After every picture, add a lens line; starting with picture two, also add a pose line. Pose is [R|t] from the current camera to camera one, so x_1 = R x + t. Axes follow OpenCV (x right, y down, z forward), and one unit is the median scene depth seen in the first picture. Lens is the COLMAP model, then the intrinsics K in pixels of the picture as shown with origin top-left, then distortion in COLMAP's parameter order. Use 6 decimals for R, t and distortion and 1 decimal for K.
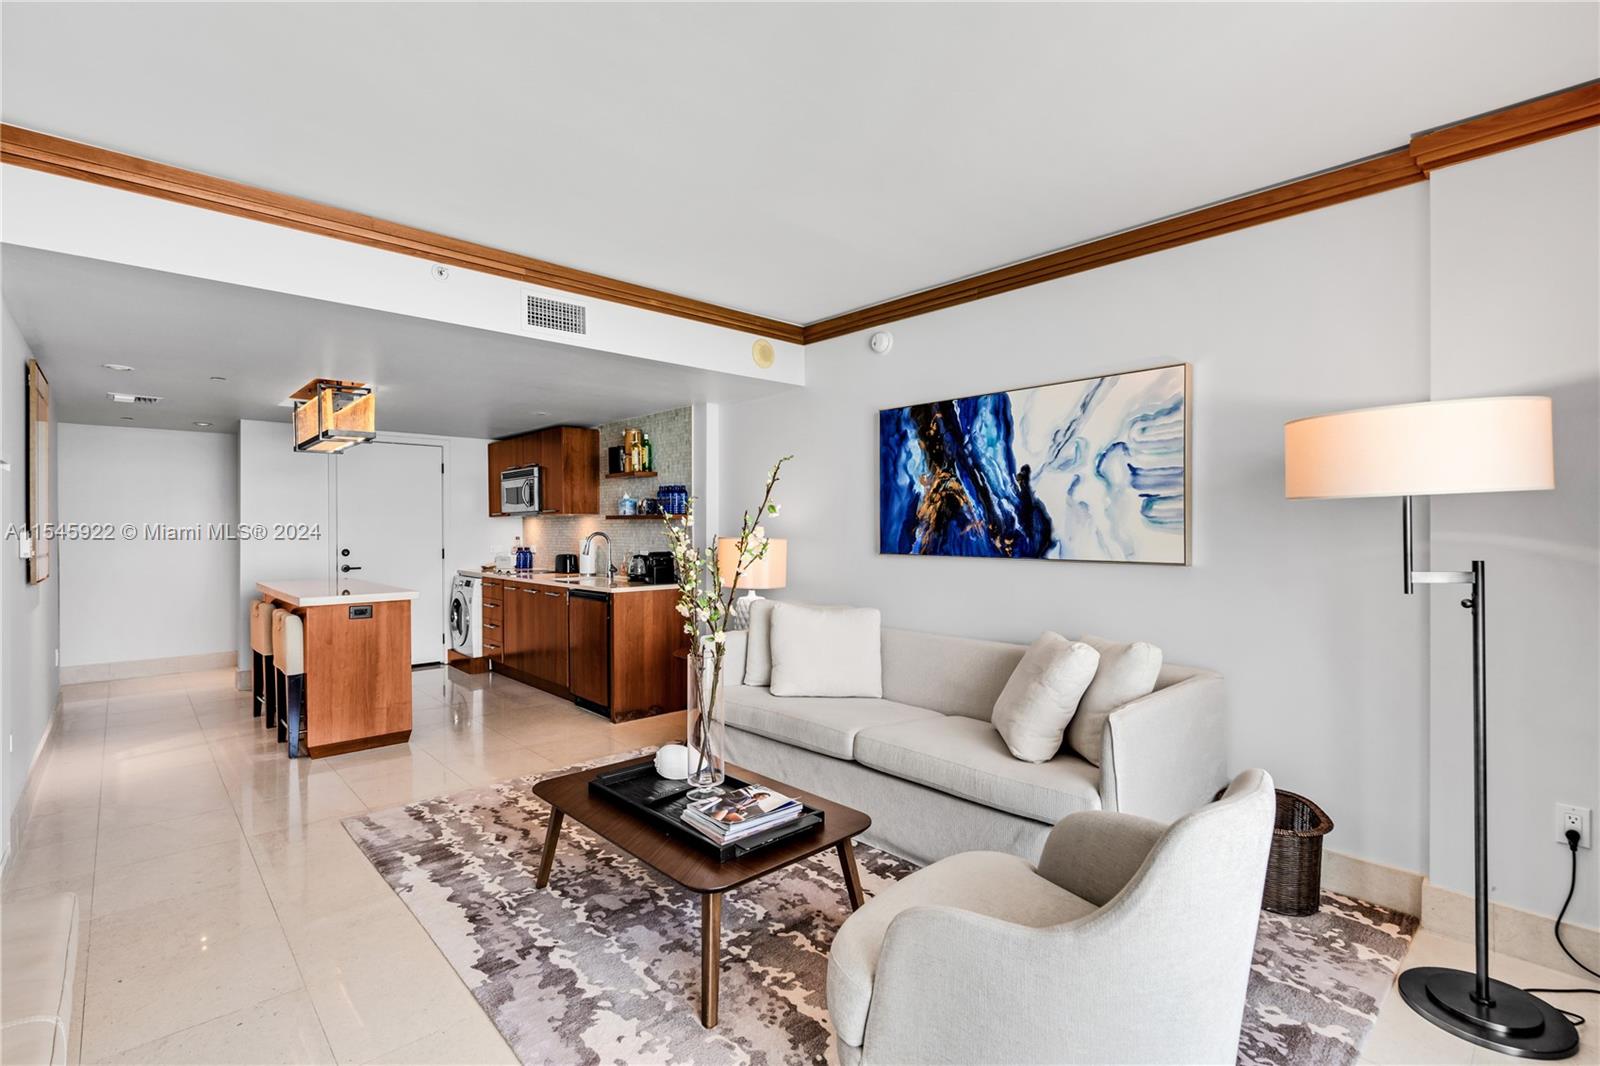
lens RADIAL K [[739.0, 0, 797.3], [0, 739.0, 526.1], [0, 0, 1]] dist [0.001495, 0.000190]
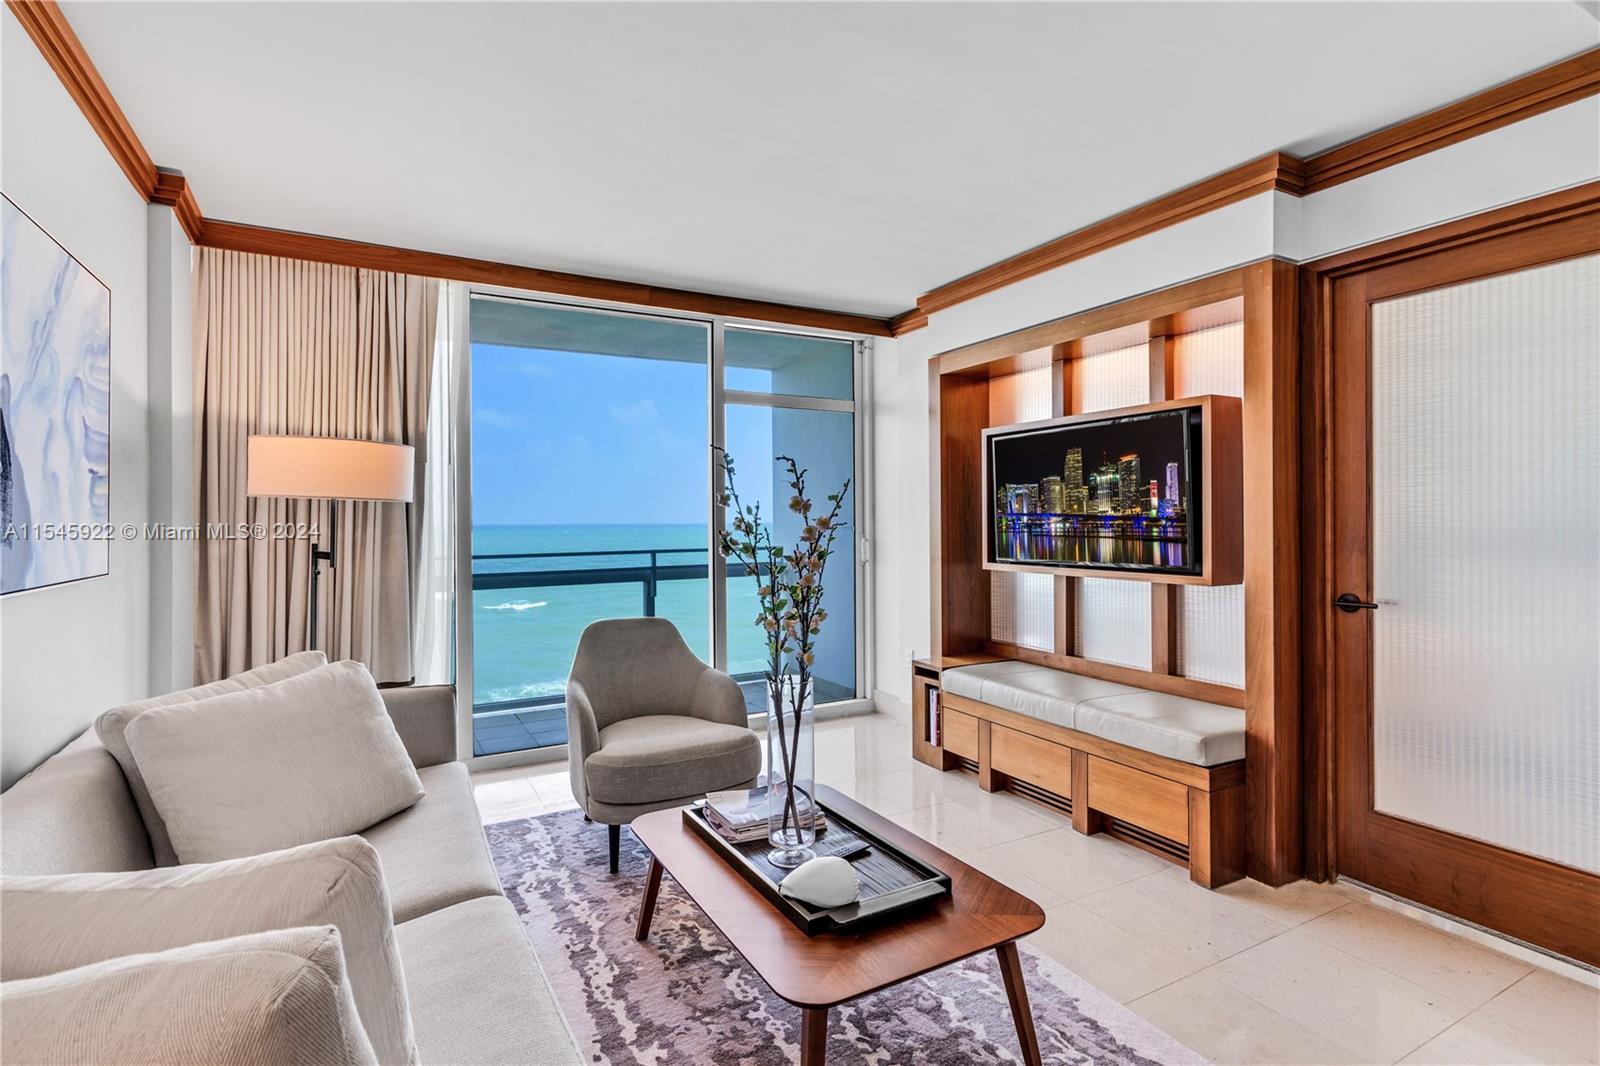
lens RADIAL K [[774.9, 0, 795.2], [0, 774.9, 518.1], [0, 0, 1]] dist [0.004443, 0.000293]
pose [[-0.970688, 0.009470, 0.240157, -0.225960], [0.009277, 0.999955, -0.001934, 0.004509], [-0.240165, 0.000350, -0.970732, 1.240681]]
